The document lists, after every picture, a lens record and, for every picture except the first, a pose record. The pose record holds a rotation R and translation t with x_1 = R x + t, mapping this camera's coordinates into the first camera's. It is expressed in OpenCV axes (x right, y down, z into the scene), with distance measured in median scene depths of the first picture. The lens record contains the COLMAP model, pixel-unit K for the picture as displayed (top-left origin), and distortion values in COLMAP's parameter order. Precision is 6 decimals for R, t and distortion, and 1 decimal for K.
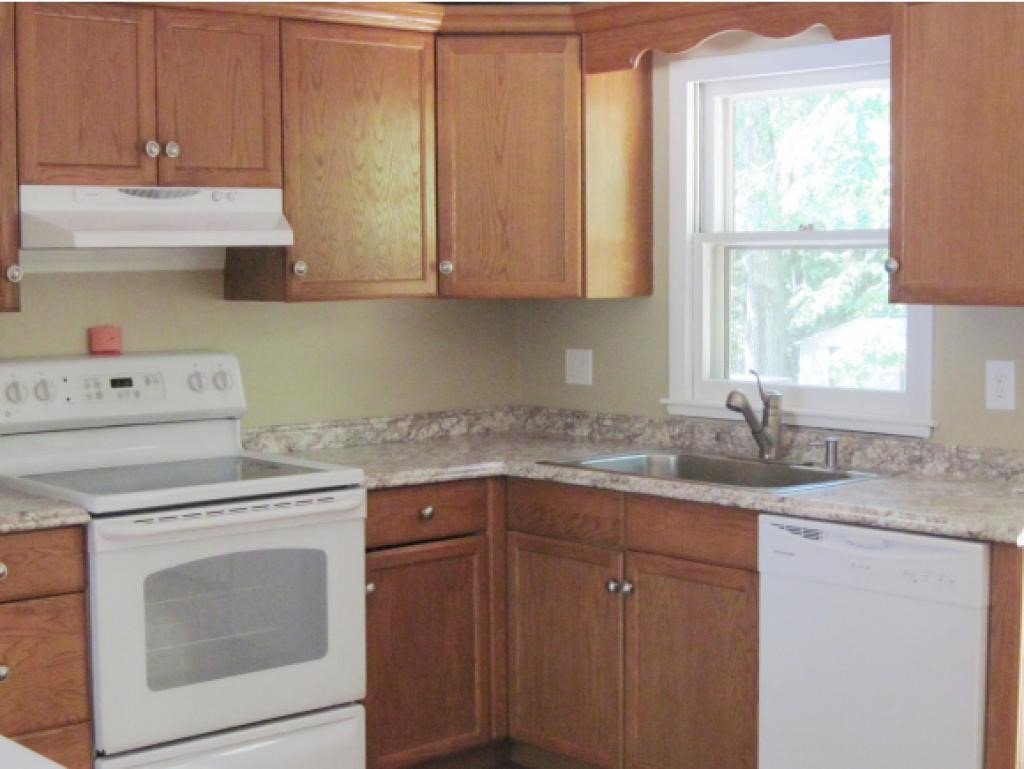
lens RADIAL K [[1610.1, 0, 508.5], [0, 1610.1, 416.8], [0, 0, 1]] dist [-0.132834, 0.035307]
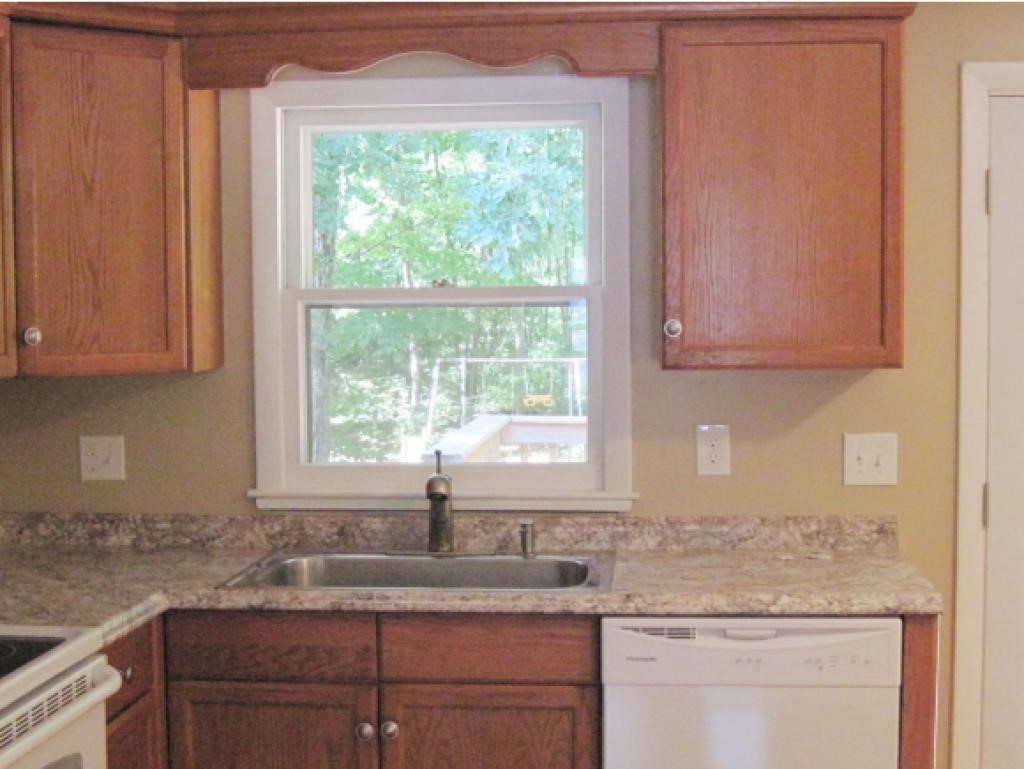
lens RADIAL K [[1610.1, 0, 508.5], [0, 1610.1, 416.8], [0, 0, 1]] dist [-0.132834, 0.035307]
pose [[0.734500, -0.049745, 0.676783, -0.401612], [0.068195, 0.997672, -0.000679, -0.043963], [-0.675174, 0.046652, 0.736182, 0.343507]]
